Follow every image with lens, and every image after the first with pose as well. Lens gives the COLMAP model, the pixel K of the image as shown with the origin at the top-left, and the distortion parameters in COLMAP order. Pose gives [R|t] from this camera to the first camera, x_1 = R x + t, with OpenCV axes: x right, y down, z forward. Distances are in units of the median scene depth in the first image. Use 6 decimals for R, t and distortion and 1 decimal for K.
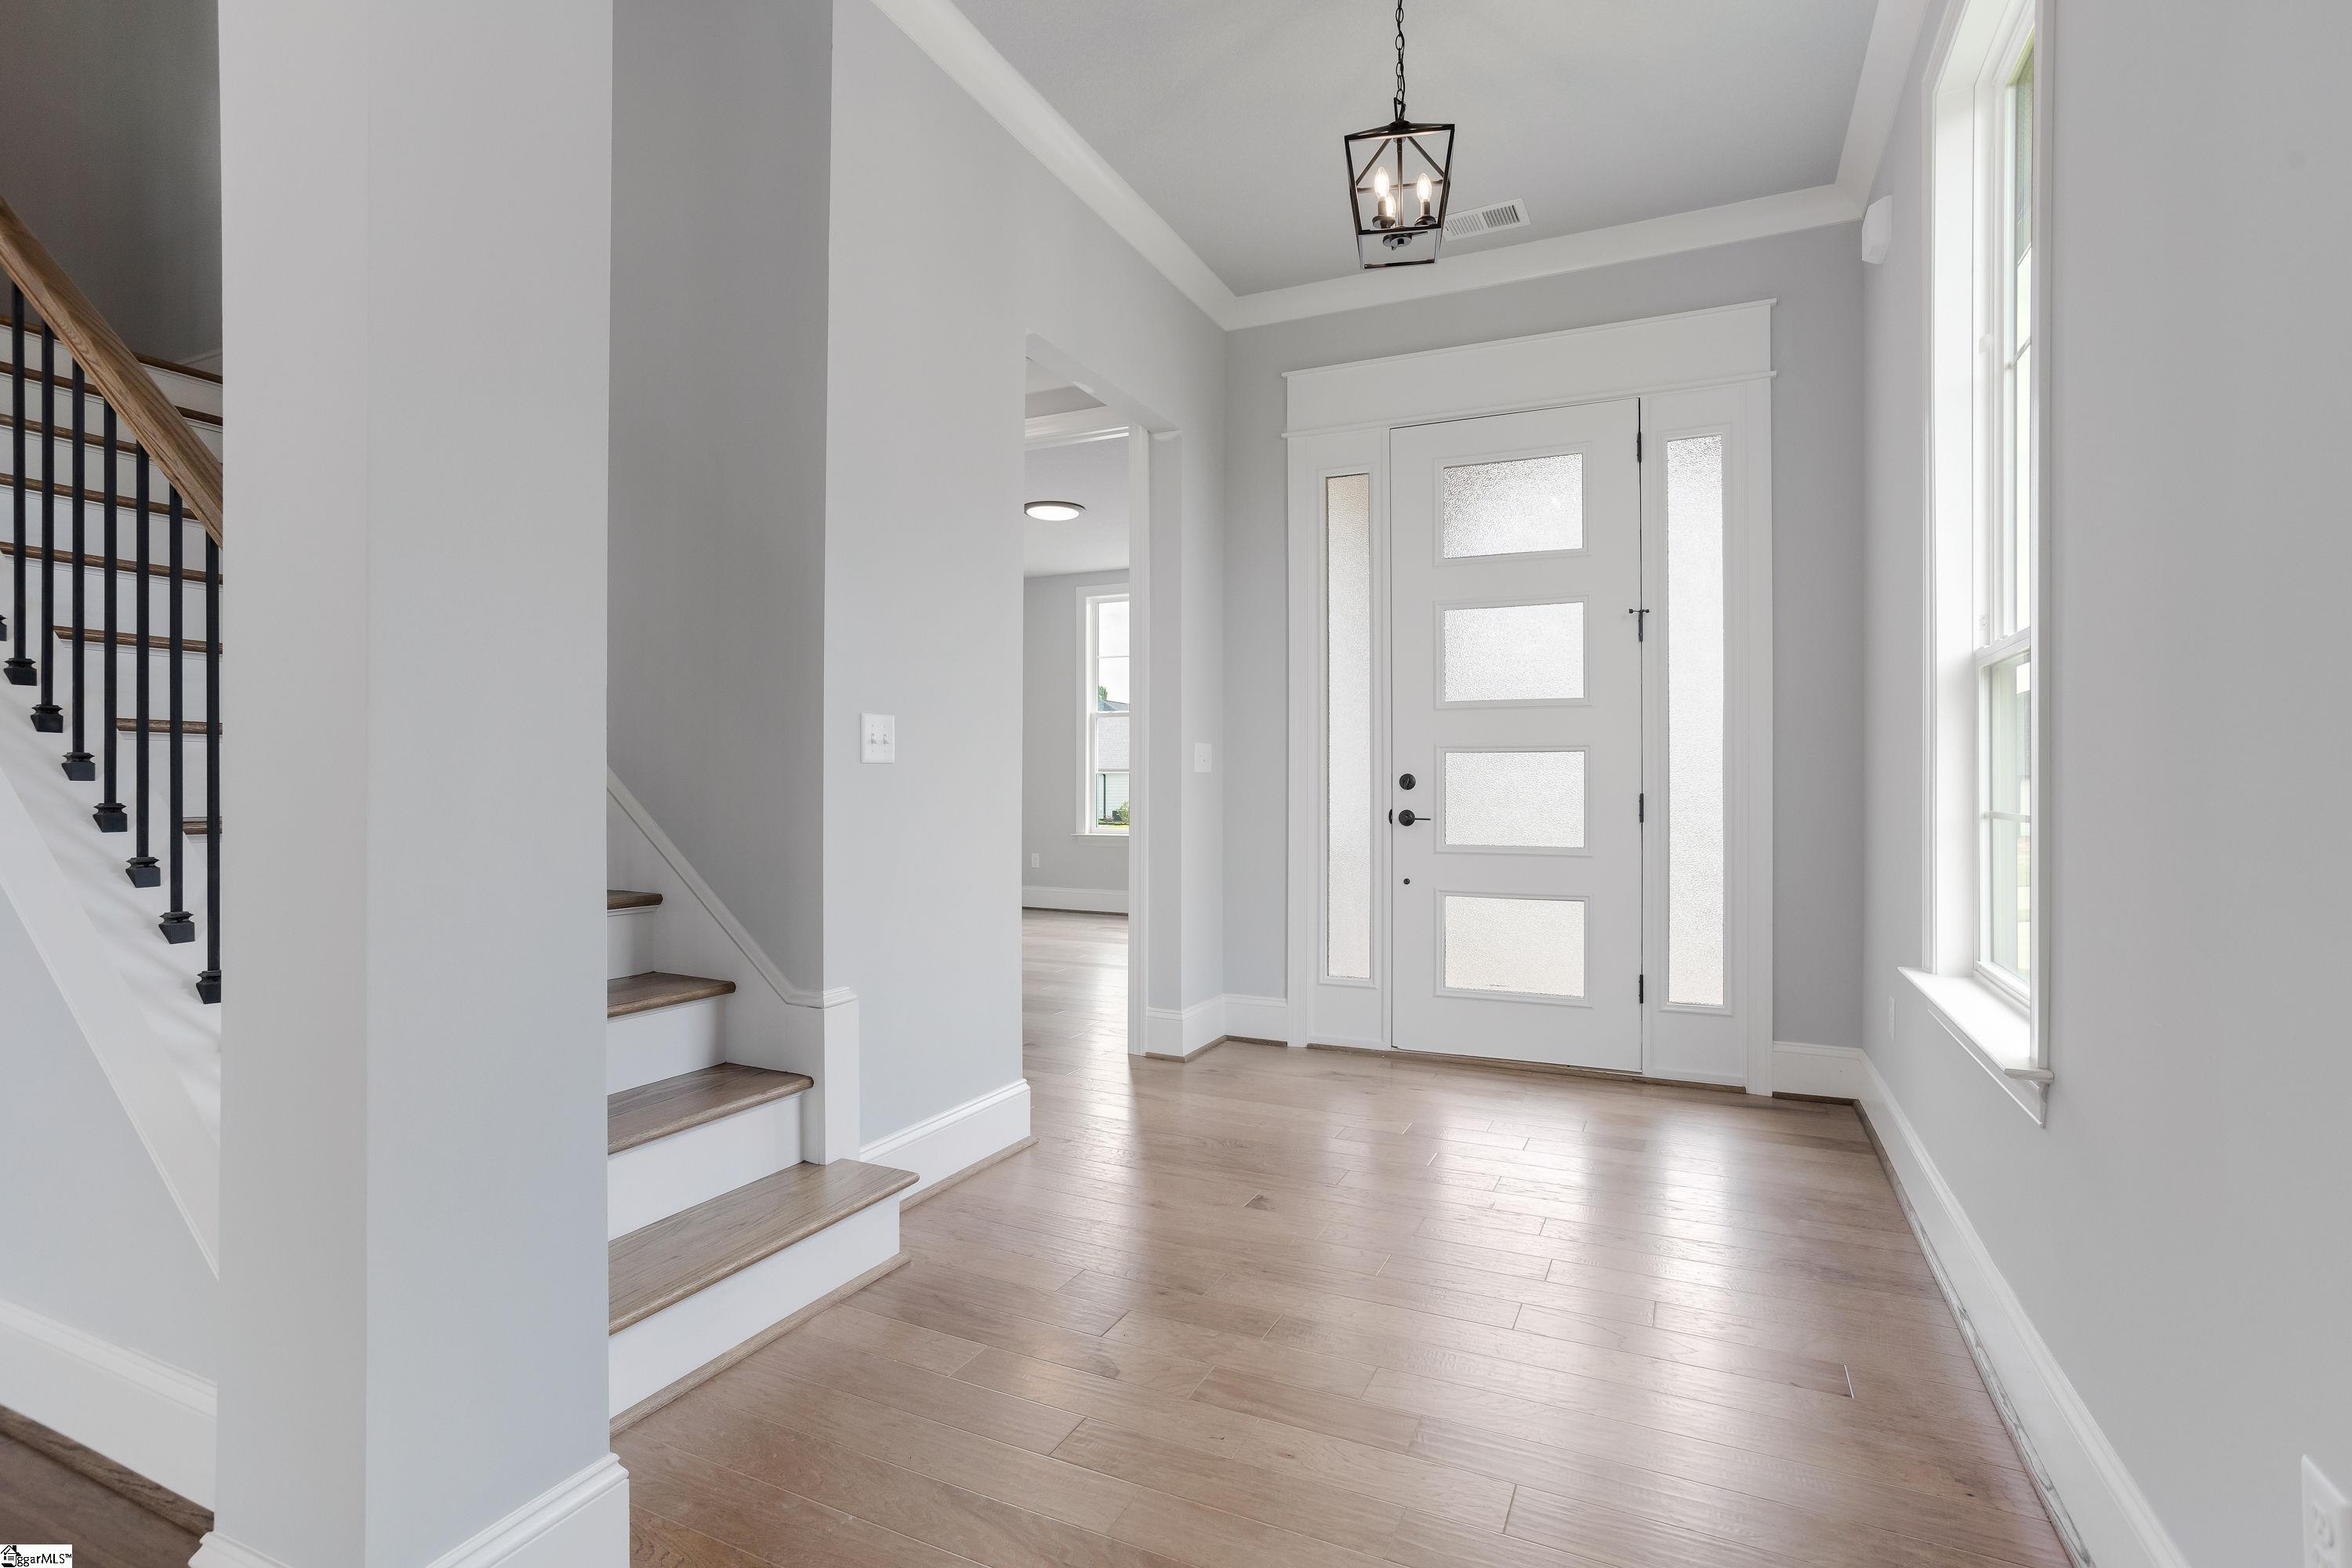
lens RADIAL K [[1133.4, 0, 1179.4], [0, 1133.4, 774.7], [0, 0, 1]] dist [-0.015911, 0.005138]
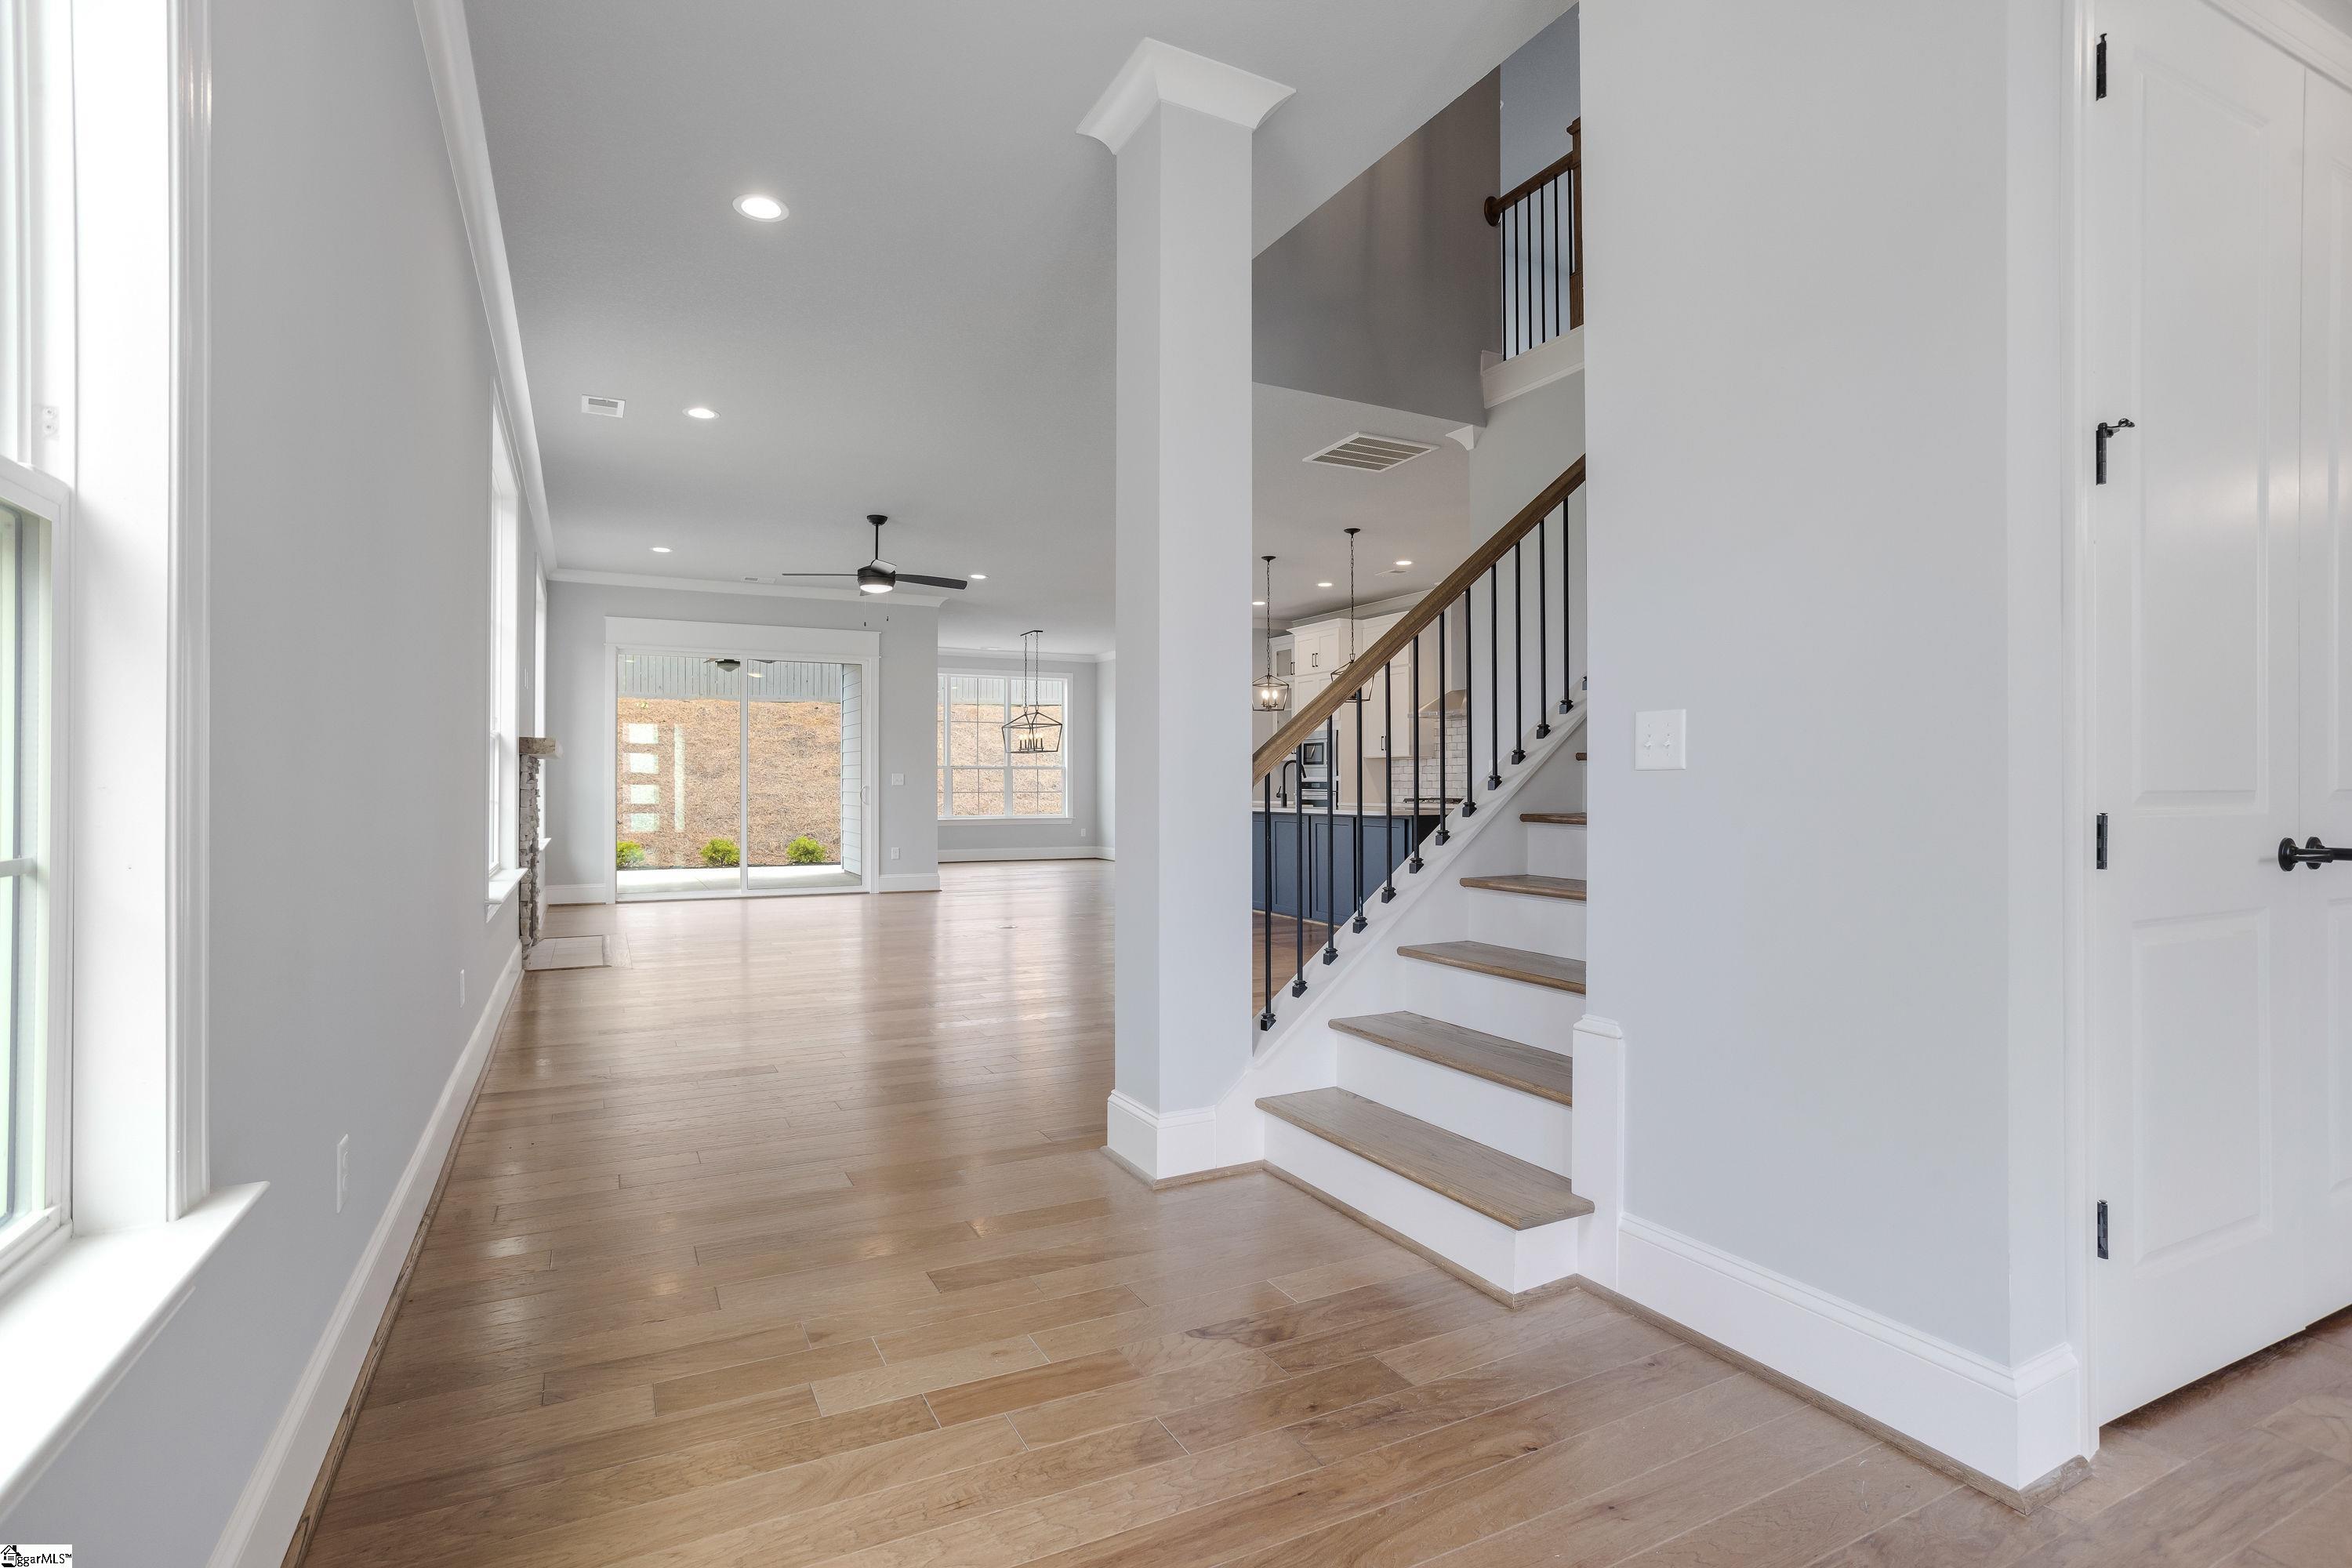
lens RADIAL K [[1133.4, 0, 1174.9], [0, 1133.4, 794.4], [0, 0, 1]] dist [-0.015911, 0.005138]
pose [[-0.613102, -0.014113, -0.789878, 0.749521], [-0.006177, 0.999895, -0.013071, 0.027219], [0.789980, -0.003135, -0.613125, 1.521979]]
